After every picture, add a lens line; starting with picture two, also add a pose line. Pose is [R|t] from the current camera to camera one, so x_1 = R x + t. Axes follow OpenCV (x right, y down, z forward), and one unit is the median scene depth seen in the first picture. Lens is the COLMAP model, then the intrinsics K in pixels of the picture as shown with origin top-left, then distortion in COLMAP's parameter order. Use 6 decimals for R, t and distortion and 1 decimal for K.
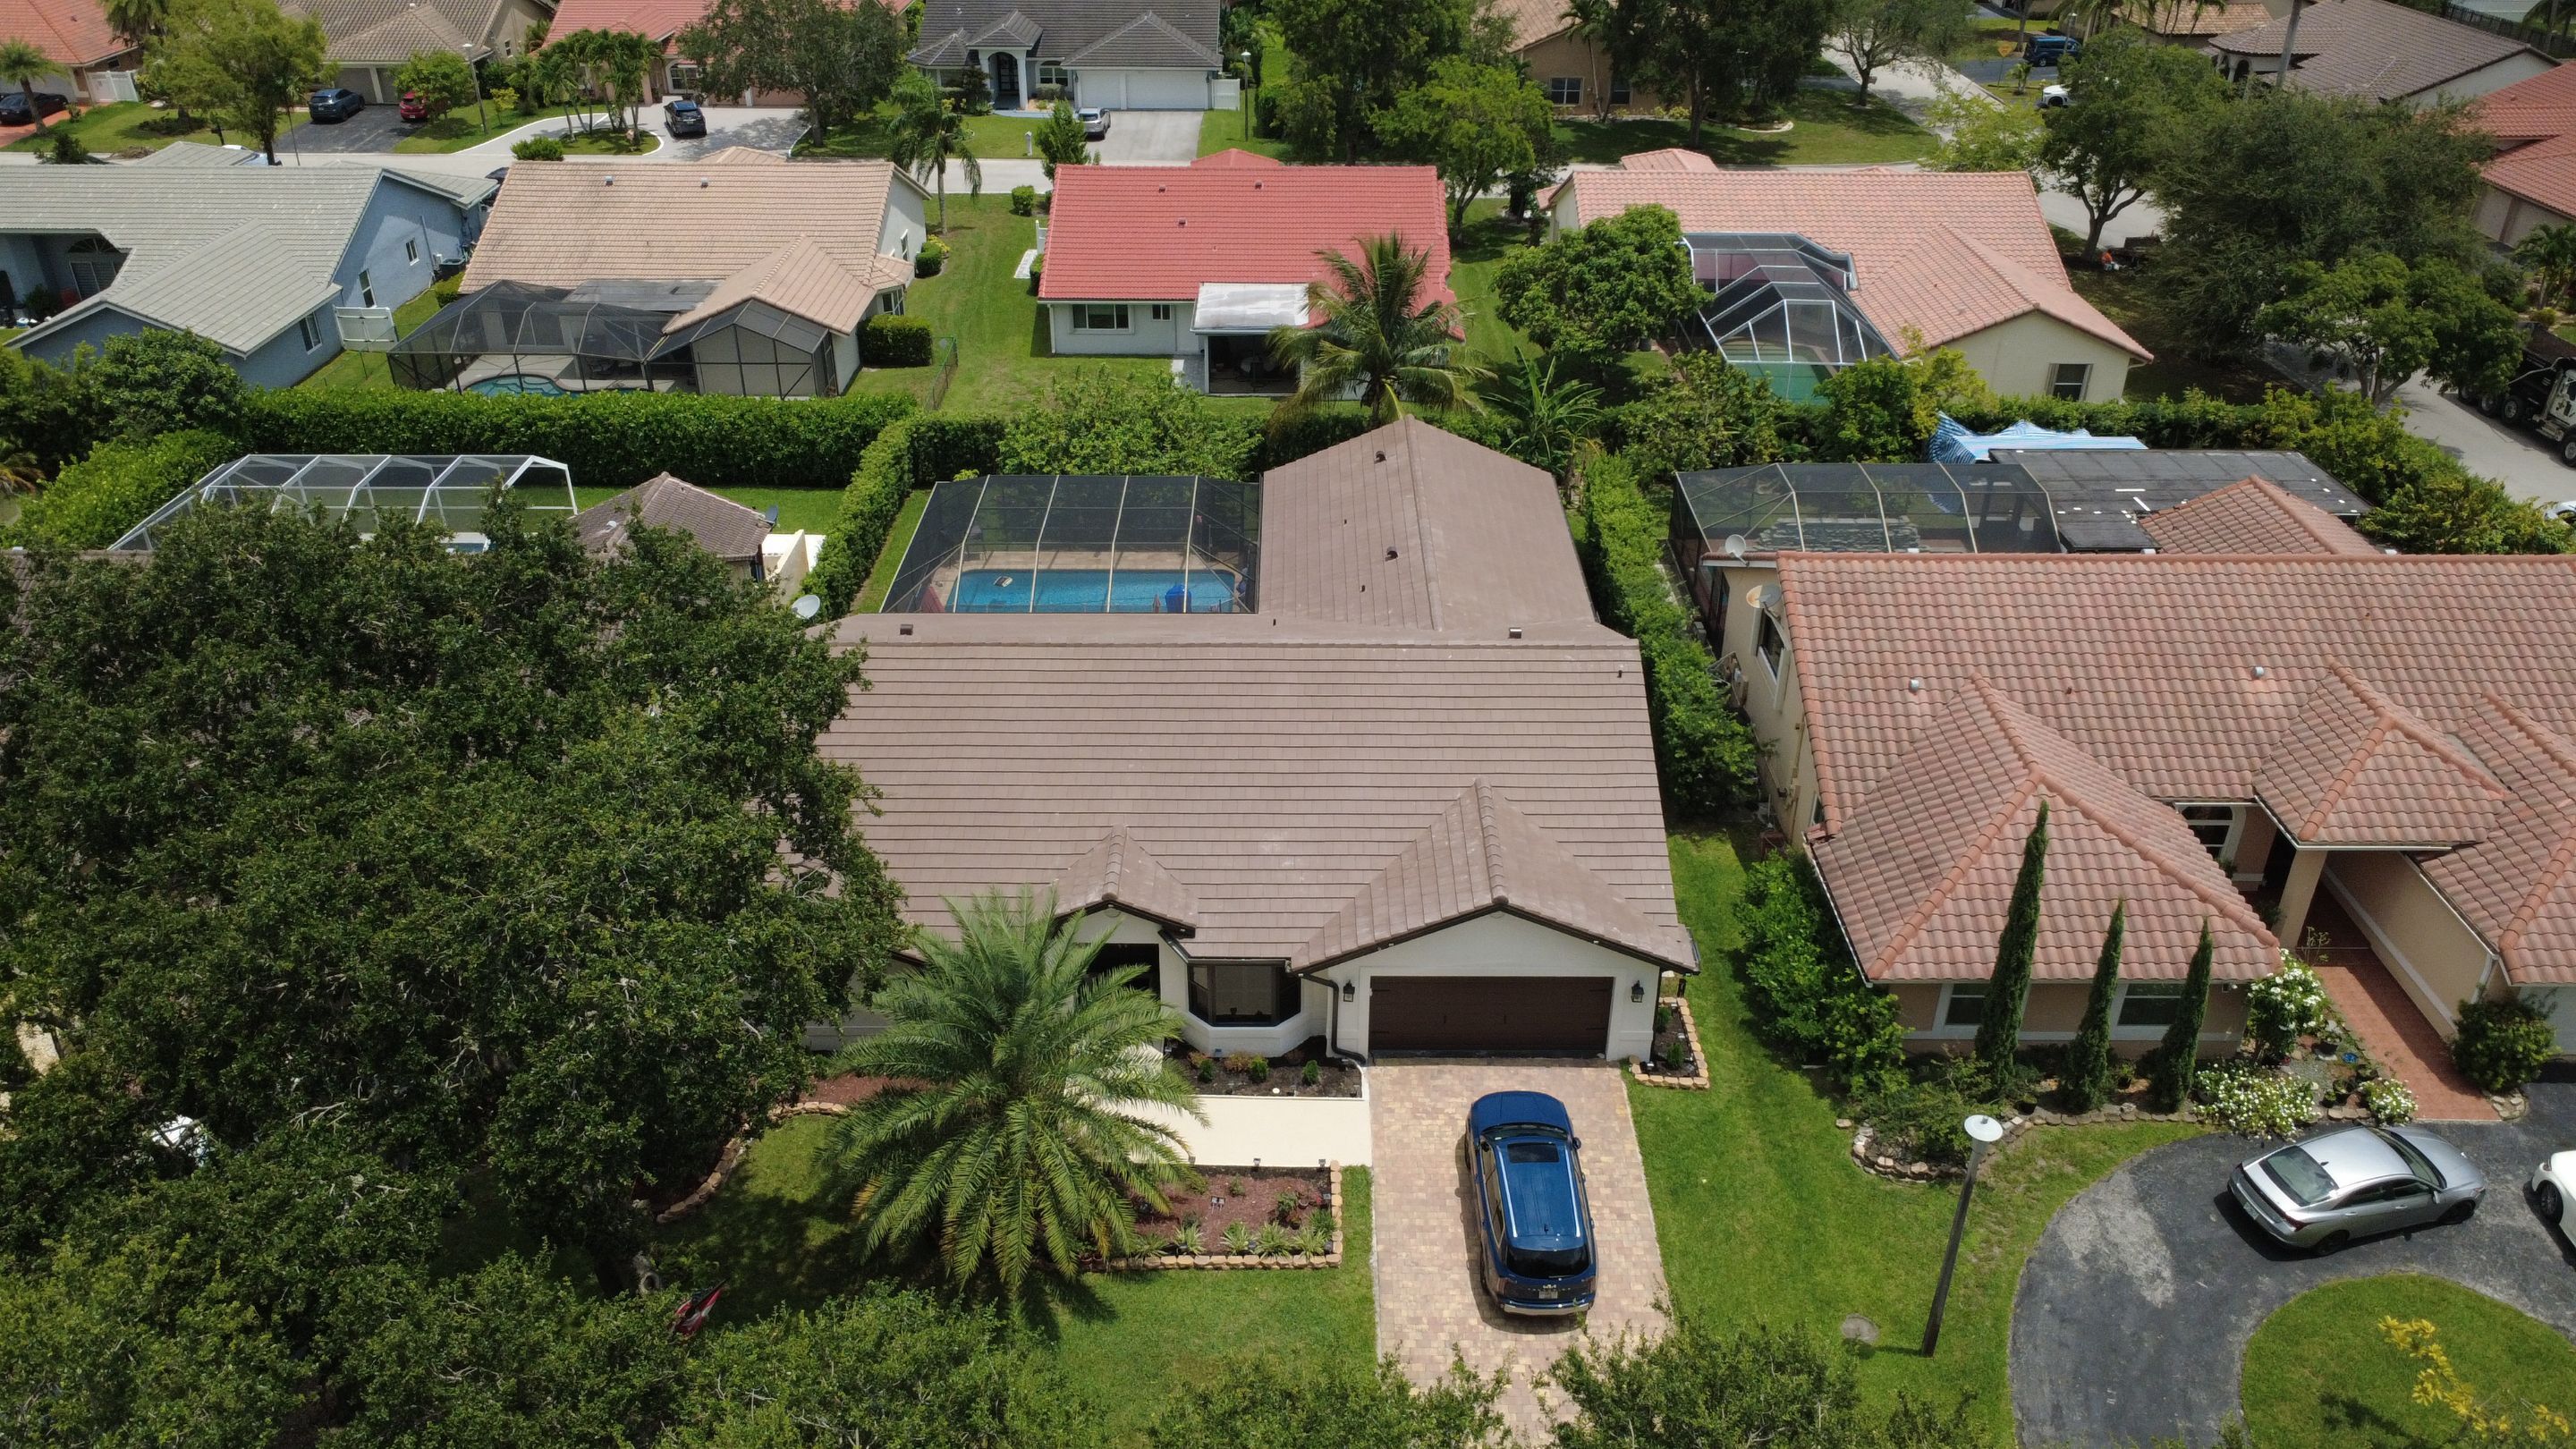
lens RADIAL K [[1874.0, 0, 1288.0], [0, 1874.0, 724.5], [0, 0, 1]] dist [-0.003578, 0.008133]
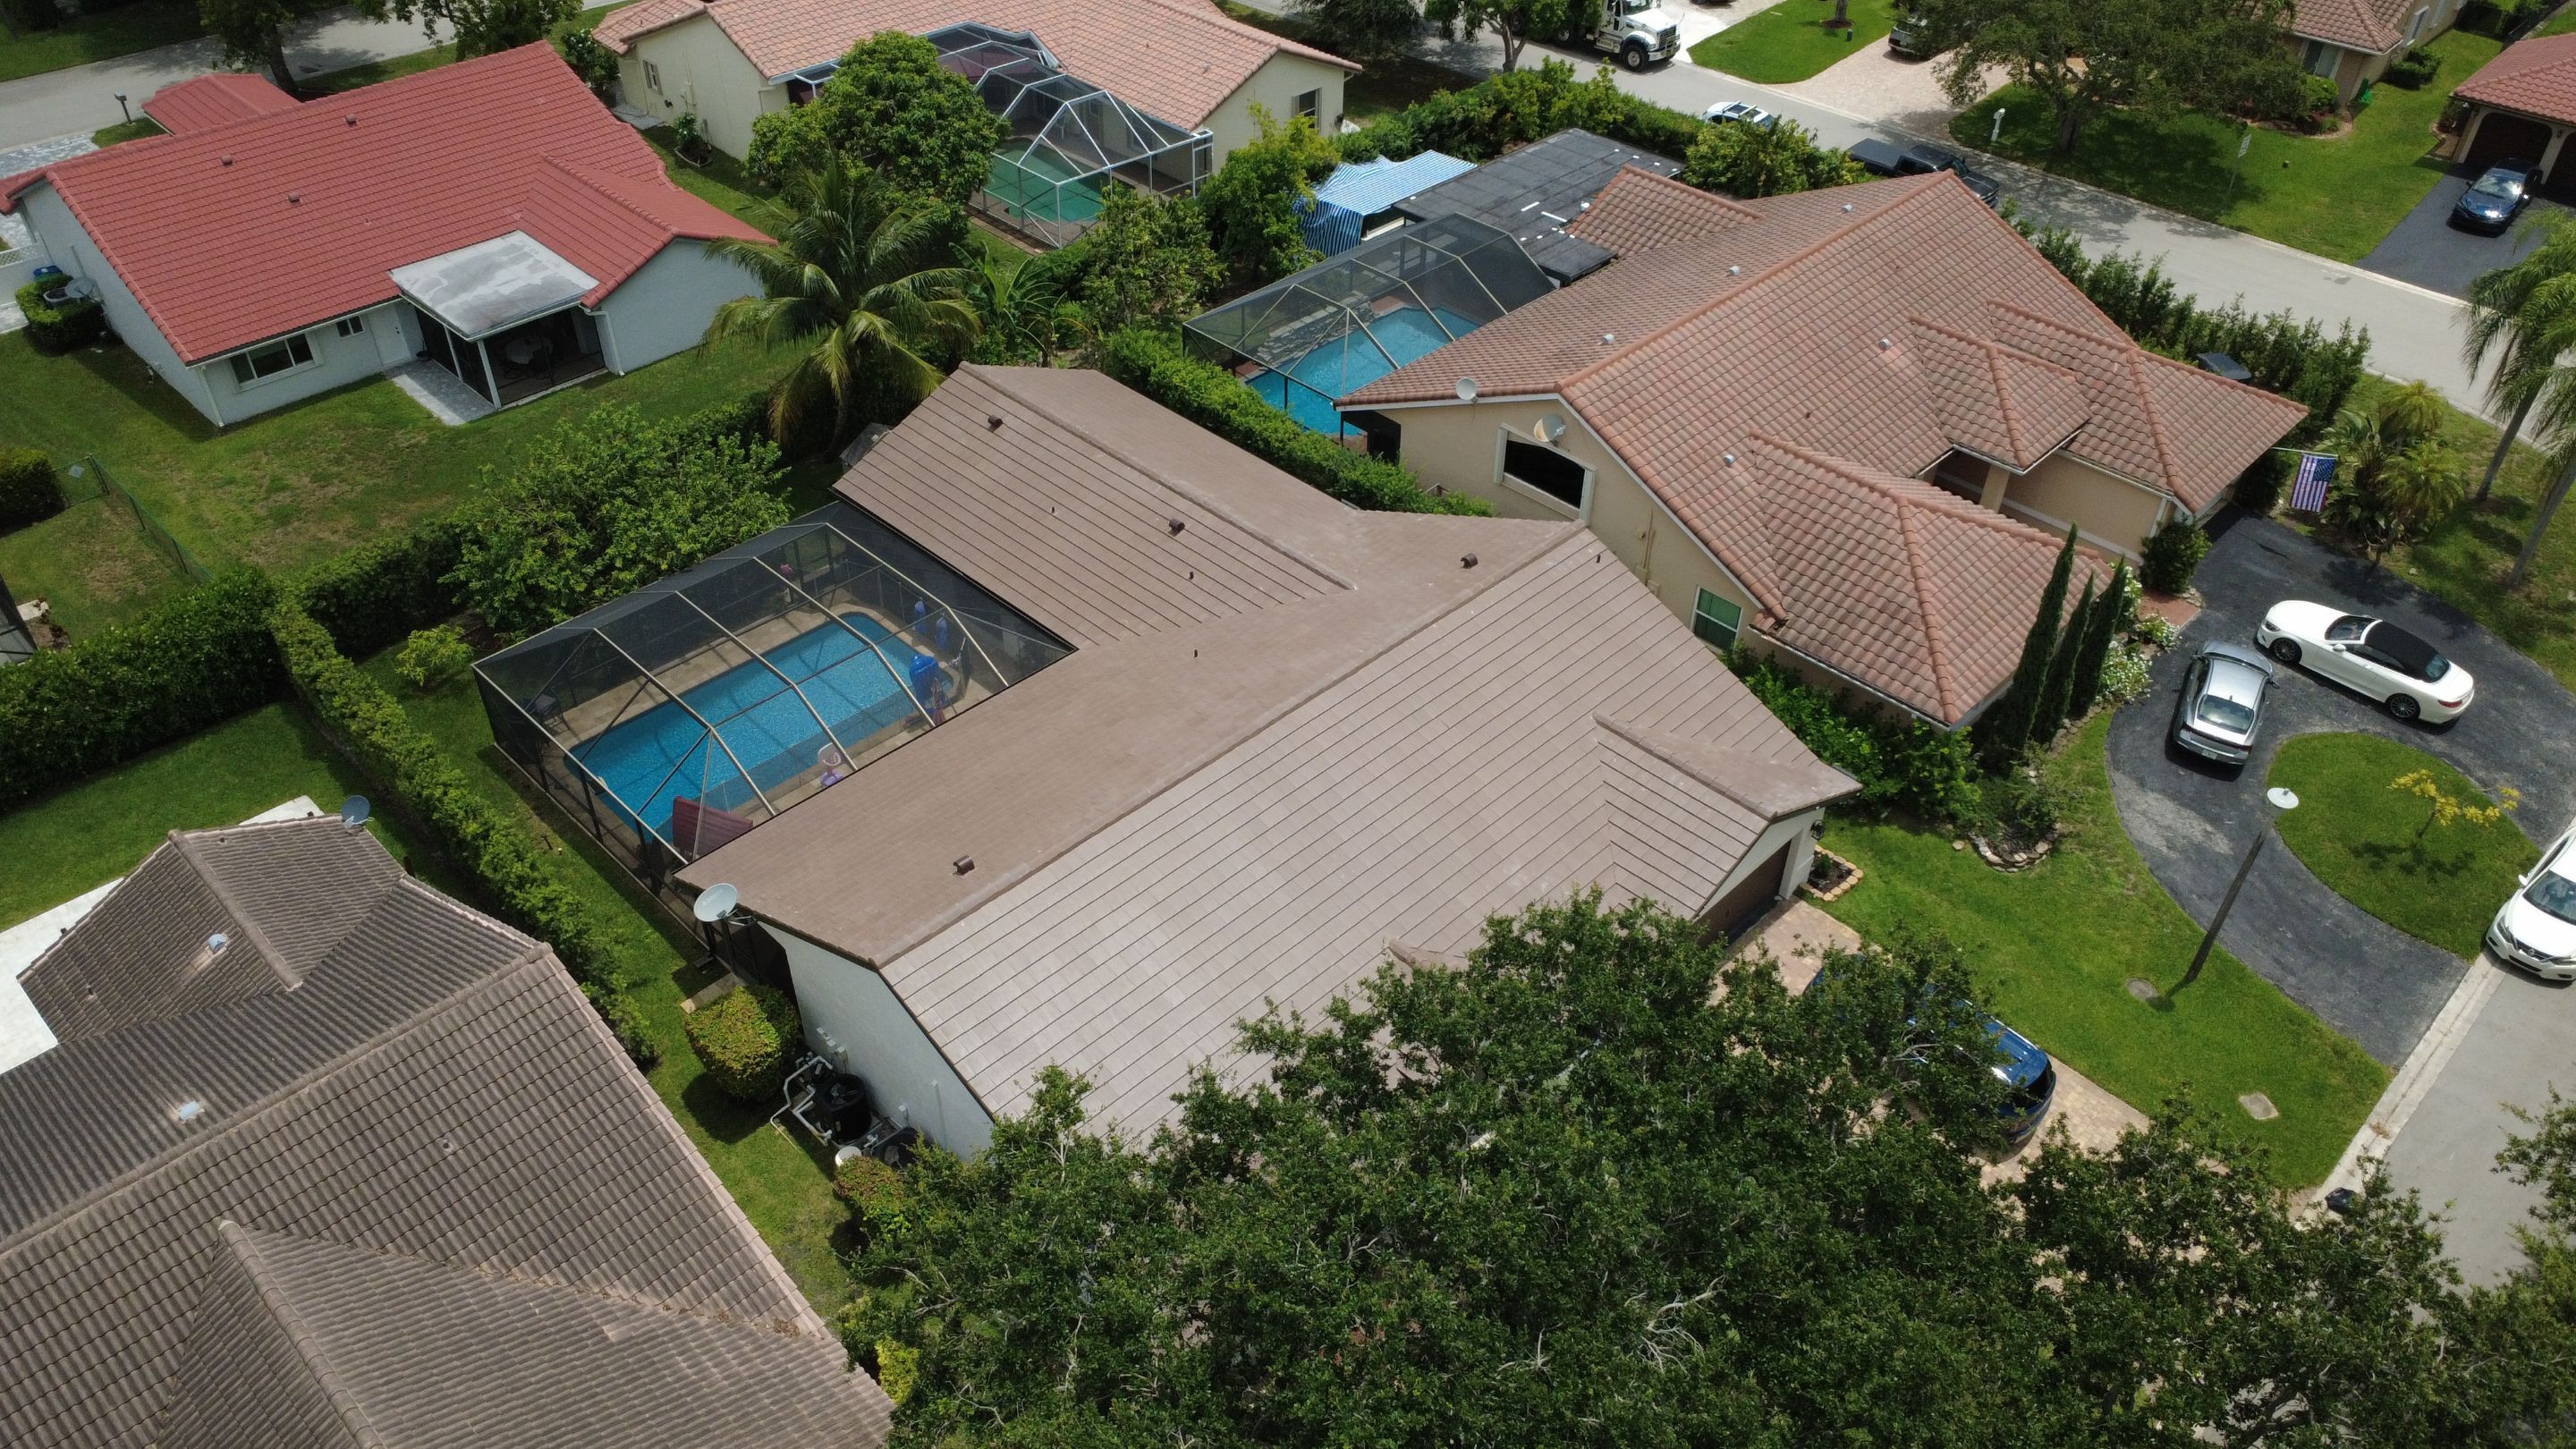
lens RADIAL K [[1870.7, 0, 1288.0], [0, 1870.7, 724.5], [0, 0, 1]] dist [0.000710, 0.004963]
pose [[0.698993, -0.447408, 0.557885, -0.584551], [0.346439, 0.894318, 0.283153, -0.314008], [-0.625611, -0.004649, 0.780121, 0.344336]]
